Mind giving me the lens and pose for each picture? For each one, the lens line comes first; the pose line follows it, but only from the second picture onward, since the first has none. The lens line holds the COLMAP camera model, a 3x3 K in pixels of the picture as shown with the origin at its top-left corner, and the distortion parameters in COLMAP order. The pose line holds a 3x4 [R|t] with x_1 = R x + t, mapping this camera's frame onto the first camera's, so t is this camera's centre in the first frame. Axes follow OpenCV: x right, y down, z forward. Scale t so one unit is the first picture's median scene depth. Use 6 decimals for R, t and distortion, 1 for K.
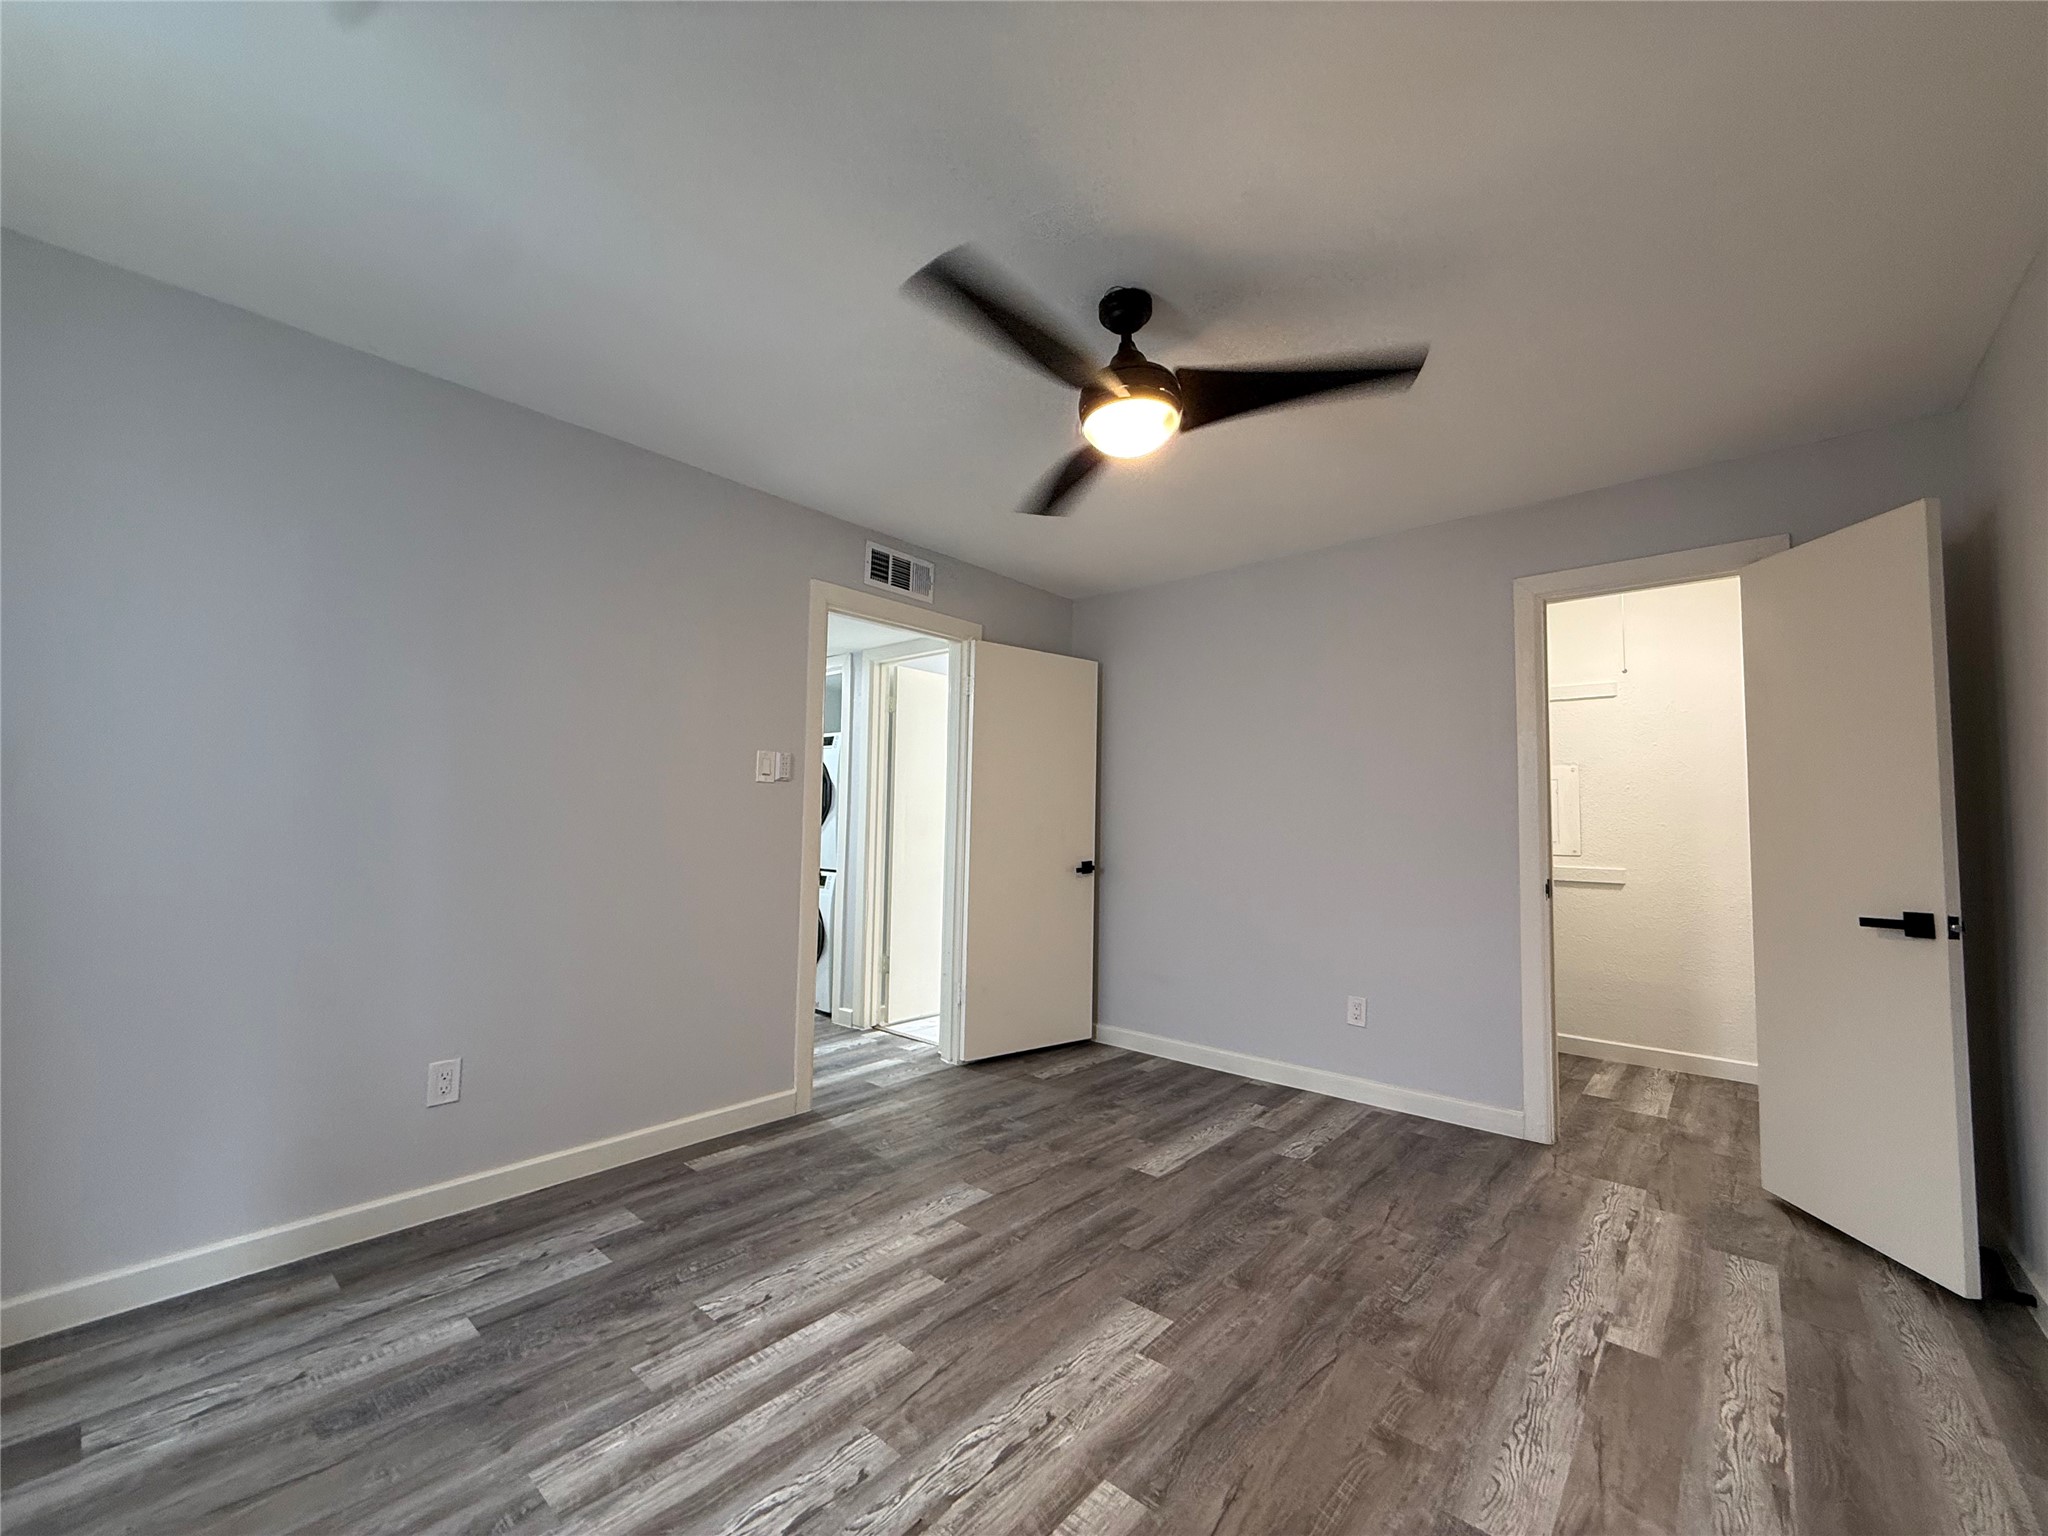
lens RADIAL K [[820.3, 0, 1018.8], [0, 820.3, 768.8], [0, 0, 1]] dist [0.001020, 0.000195]
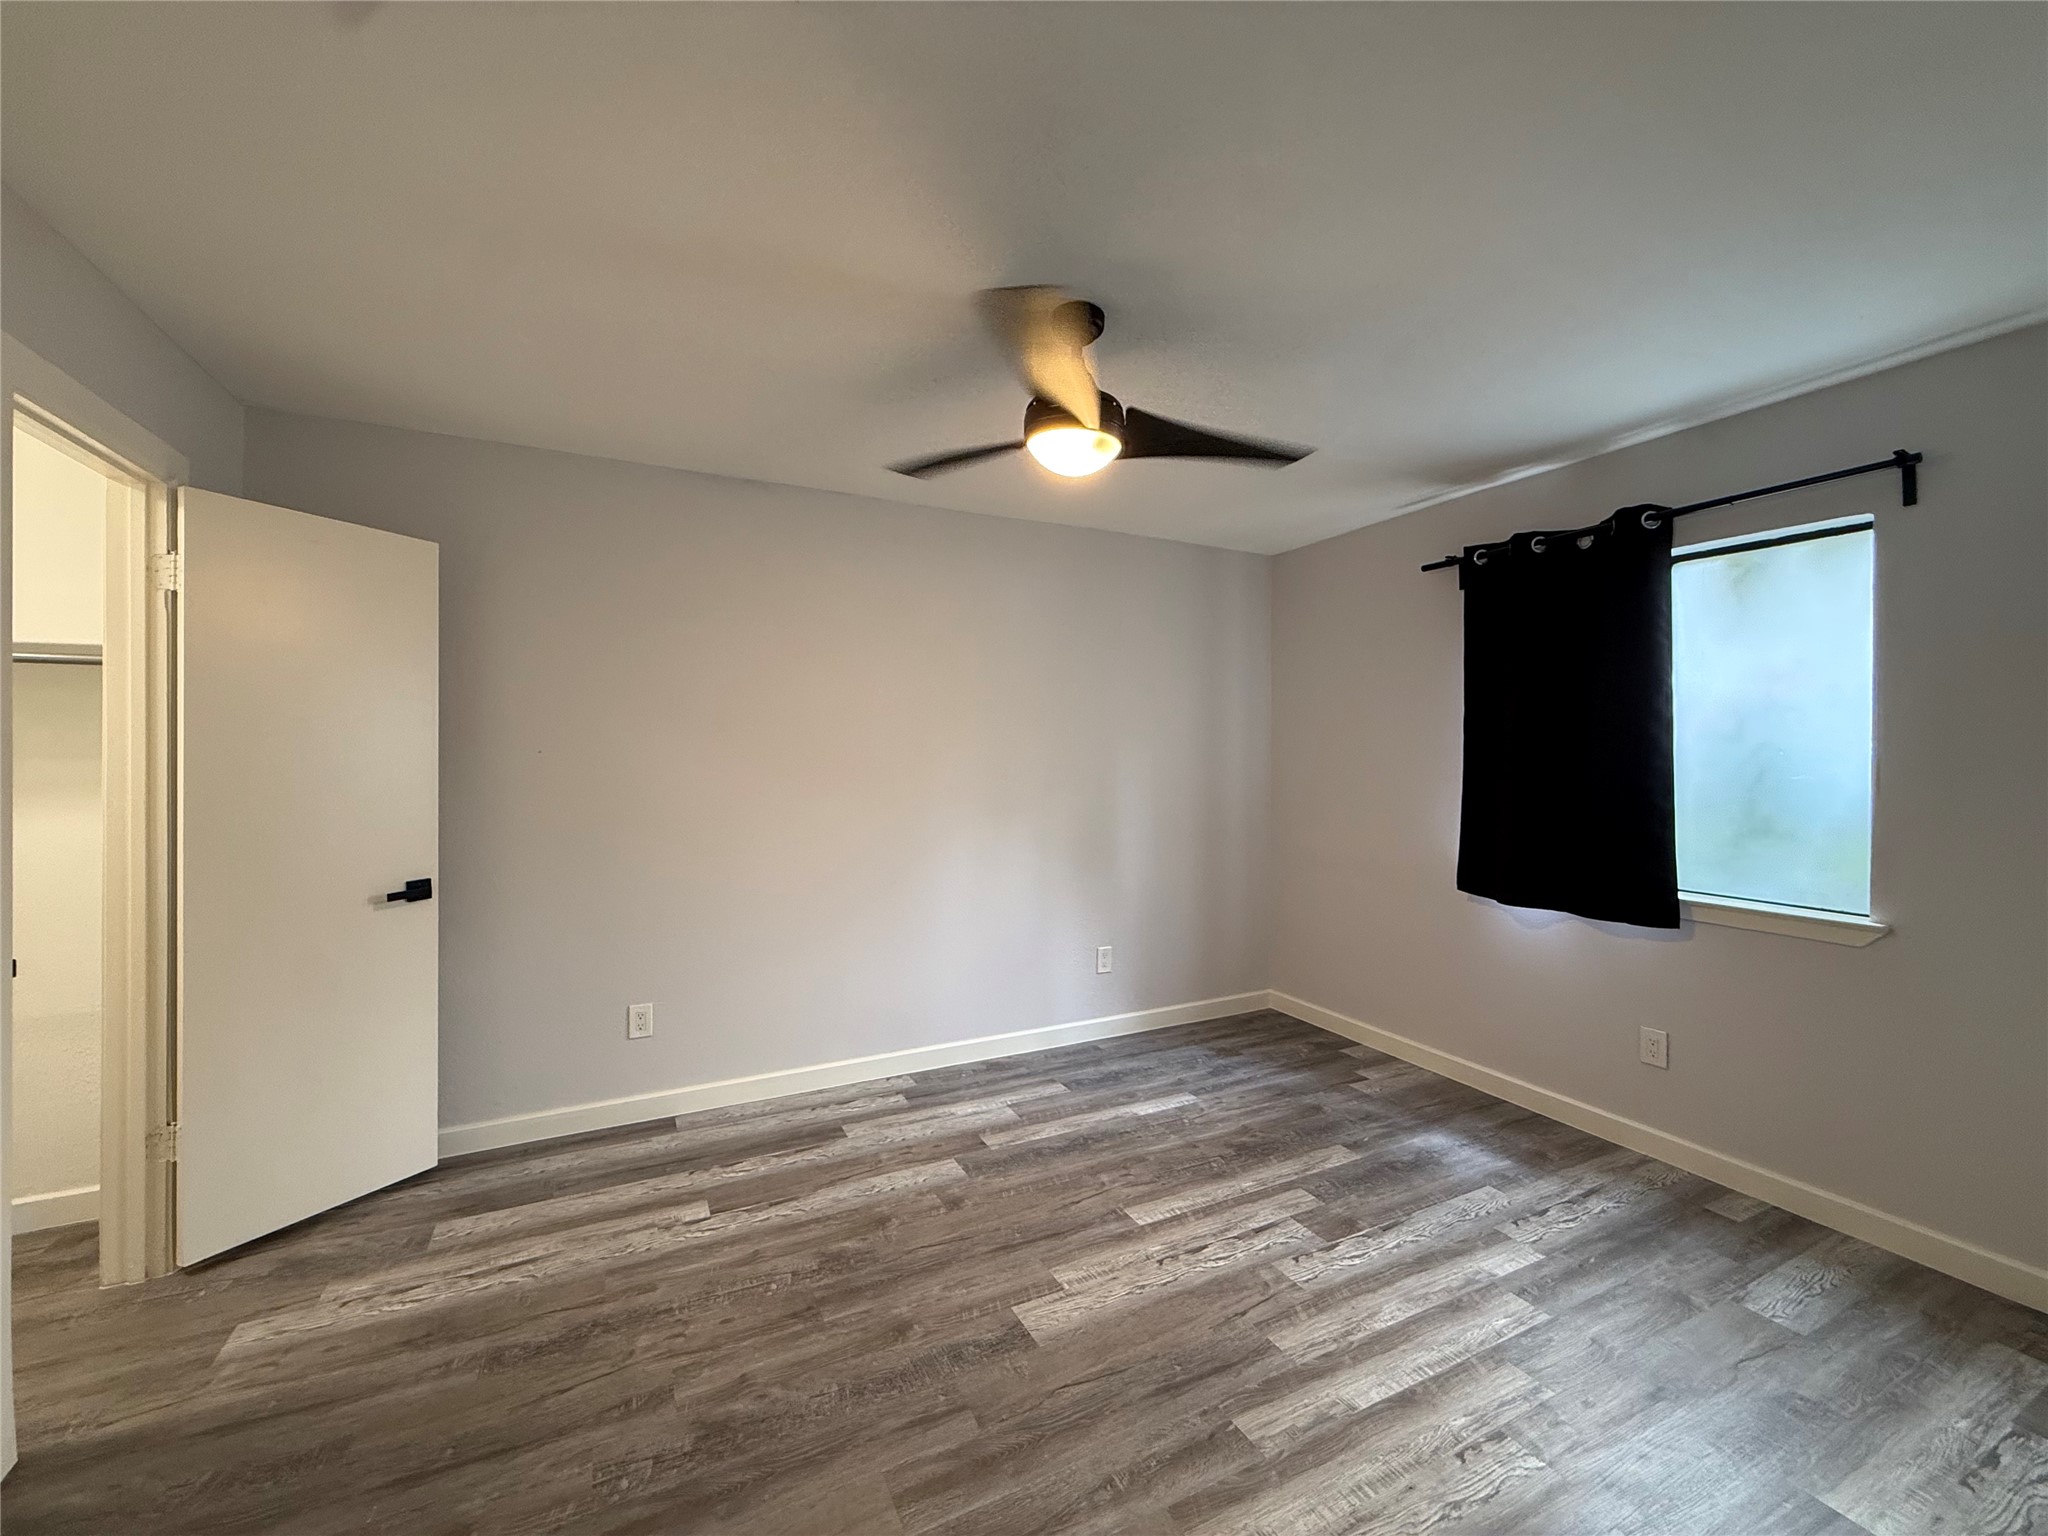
lens RADIAL K [[820.3, 0, 1018.8], [0, 820.3, 768.8], [0, 0, 1]] dist [0.001020, 0.000195]
pose [[-0.927971, -0.023702, 0.371898, -0.199367], [-0.043346, 0.998066, -0.044549, 0.030955], [-0.370123, -0.057460, -0.927204, 2.058964]]
